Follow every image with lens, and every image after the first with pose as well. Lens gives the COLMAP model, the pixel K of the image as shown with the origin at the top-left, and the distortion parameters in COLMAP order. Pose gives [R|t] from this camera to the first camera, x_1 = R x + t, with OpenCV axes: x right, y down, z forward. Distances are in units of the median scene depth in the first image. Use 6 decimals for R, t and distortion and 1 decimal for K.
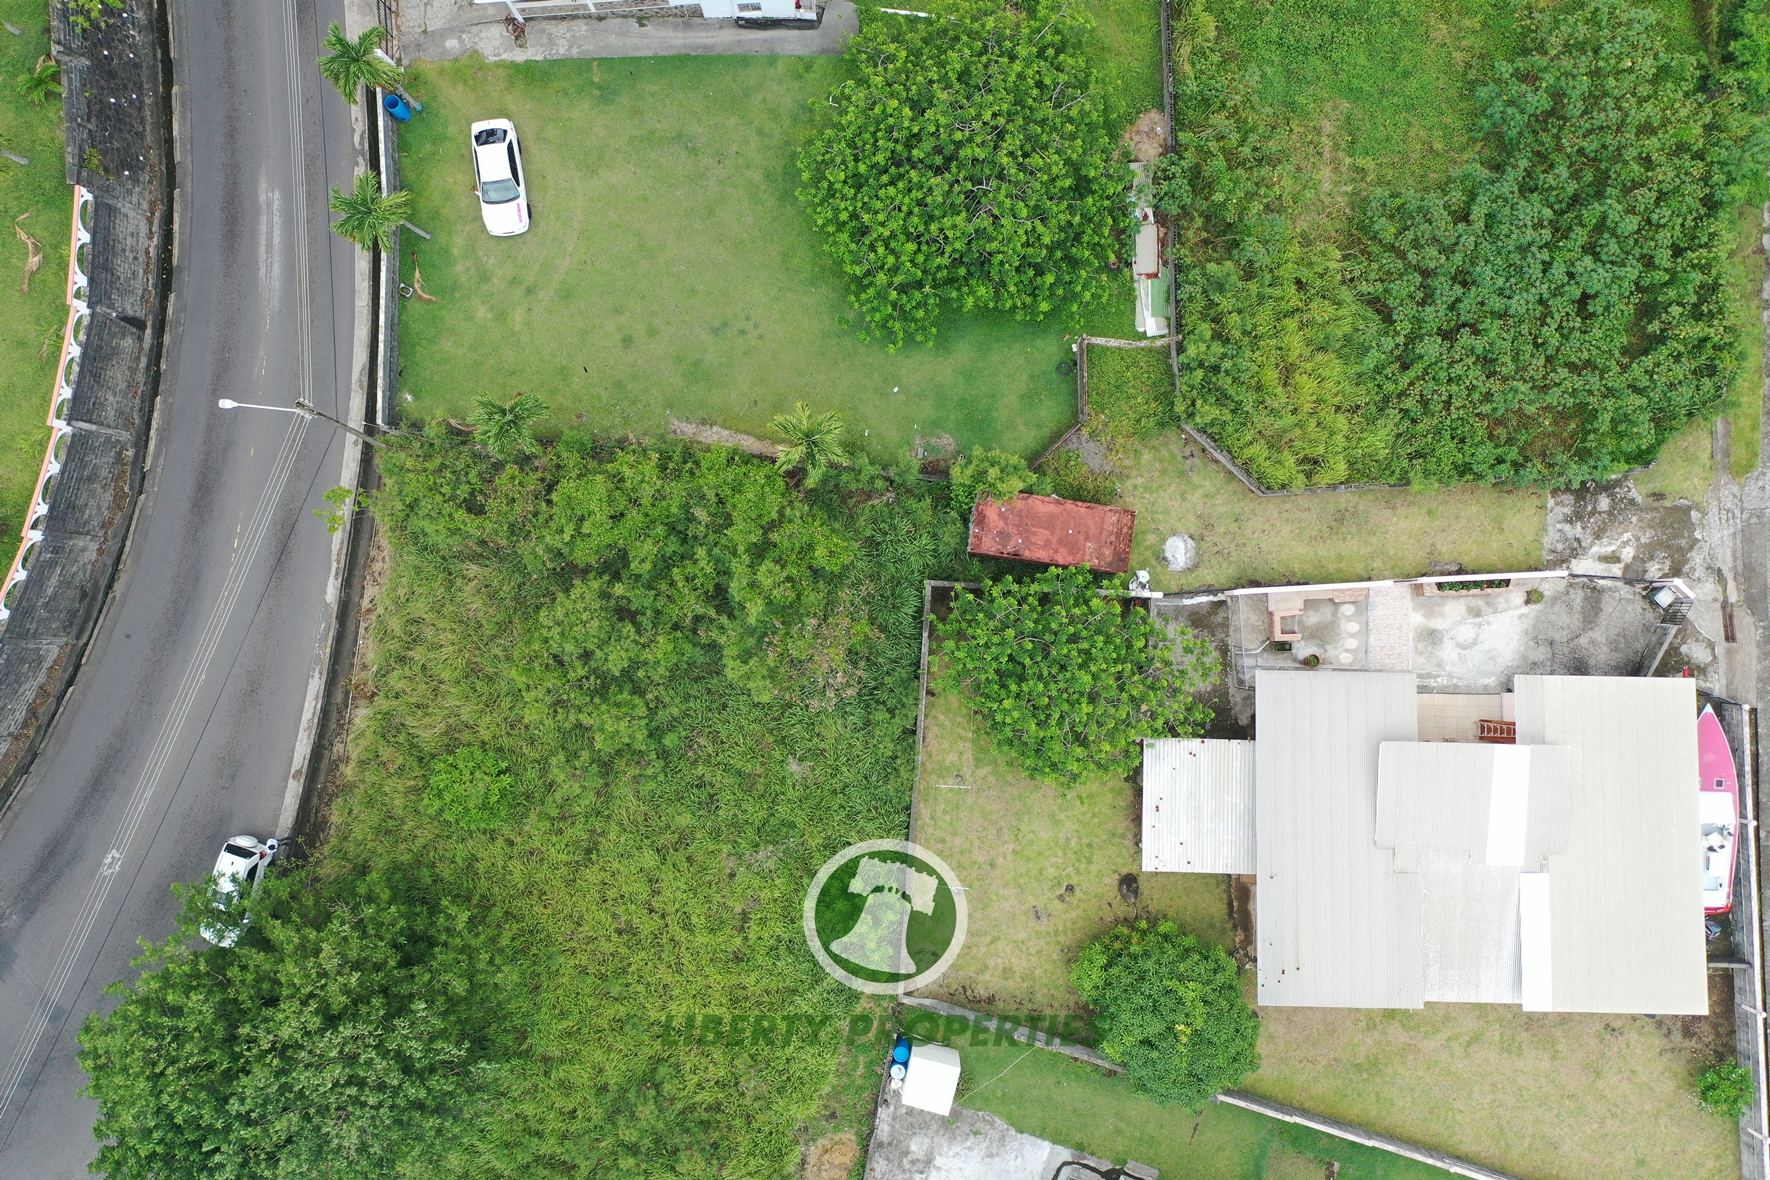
lens RADIAL K [[1395.9, 0, 872.1], [0, 1395.9, 604.9], [0, 0, 1]] dist [-0.004877, 0.005903]
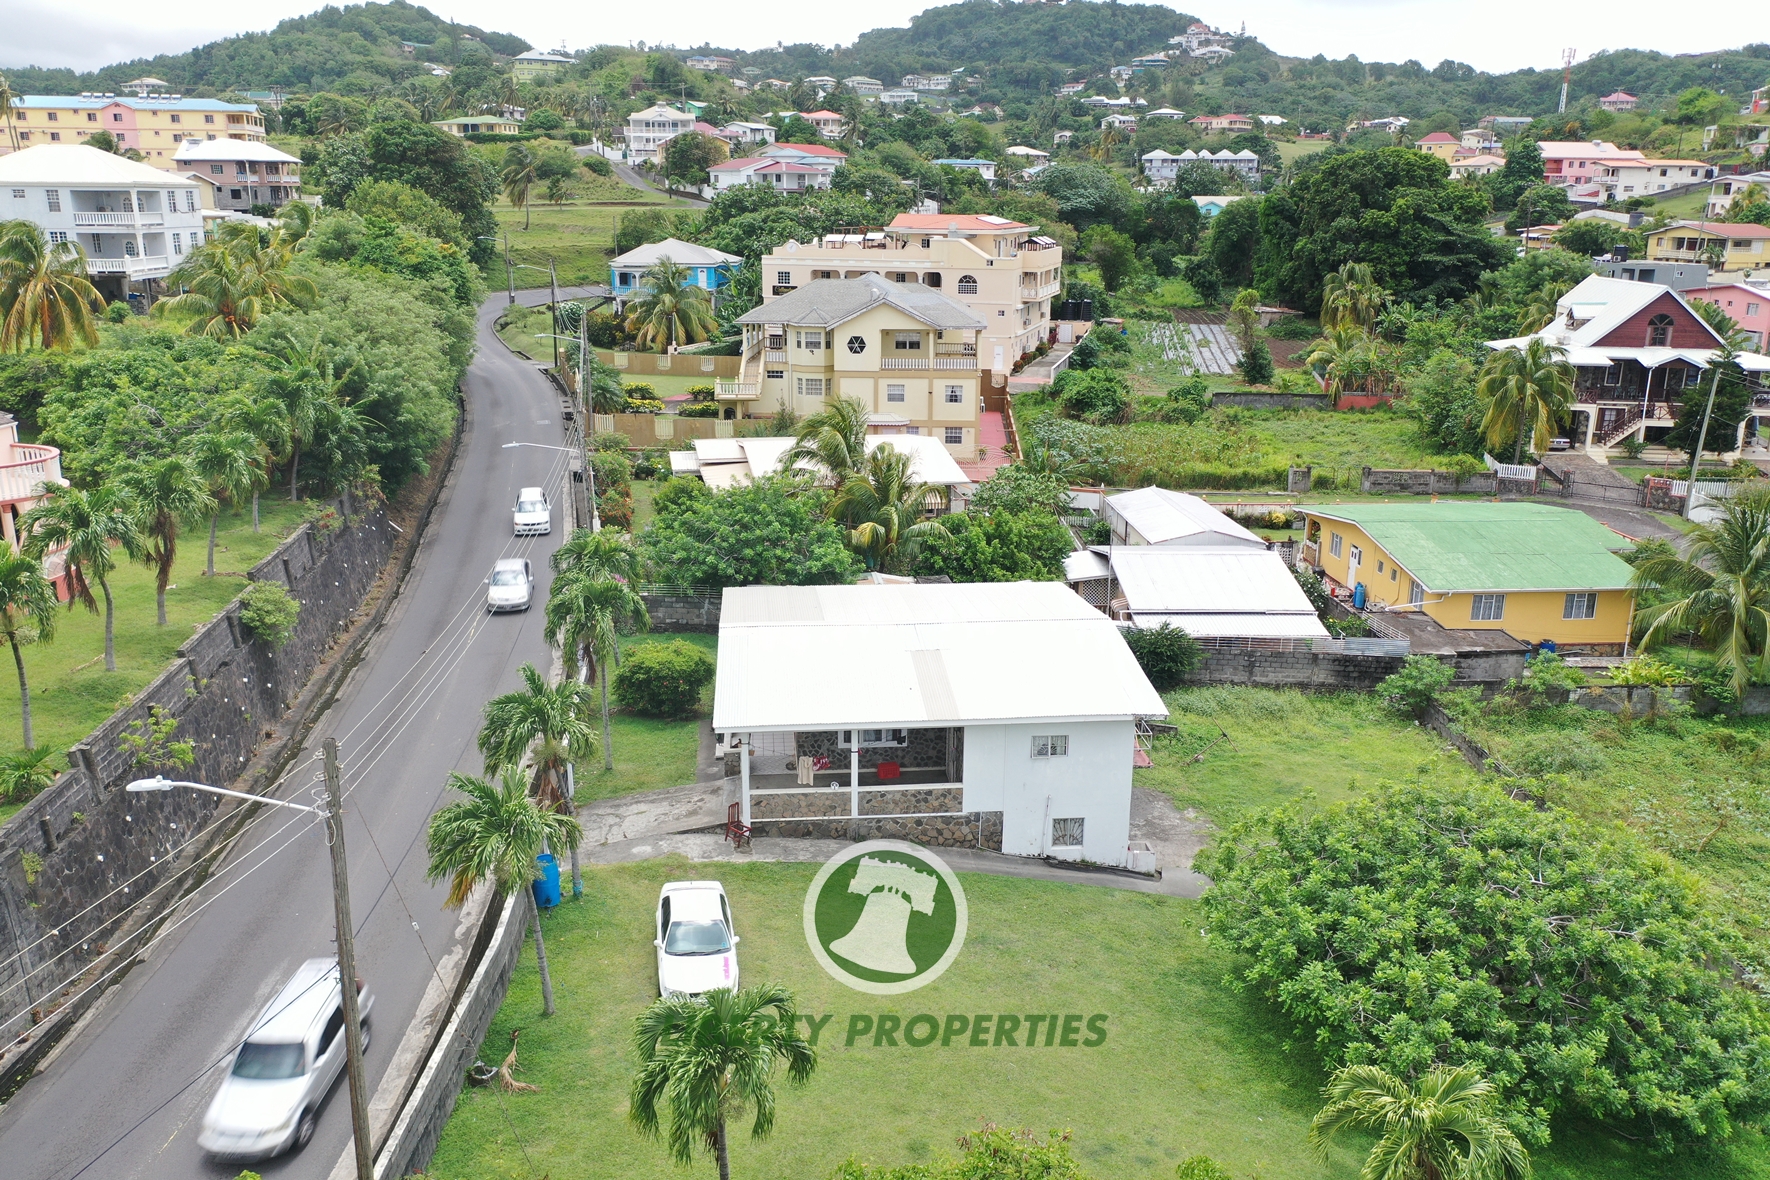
lens RADIAL K [[1395.9, 0, 886.0], [0, 1395.9, 581.6], [0, 0, 1]] dist [-0.004877, 0.005903]
pose [[0.999426, 0.011930, 0.031722, -0.203520], [0.027323, 0.270108, -0.962442, 0.218420], [-0.020050, 0.962756, 0.269627, 0.681216]]
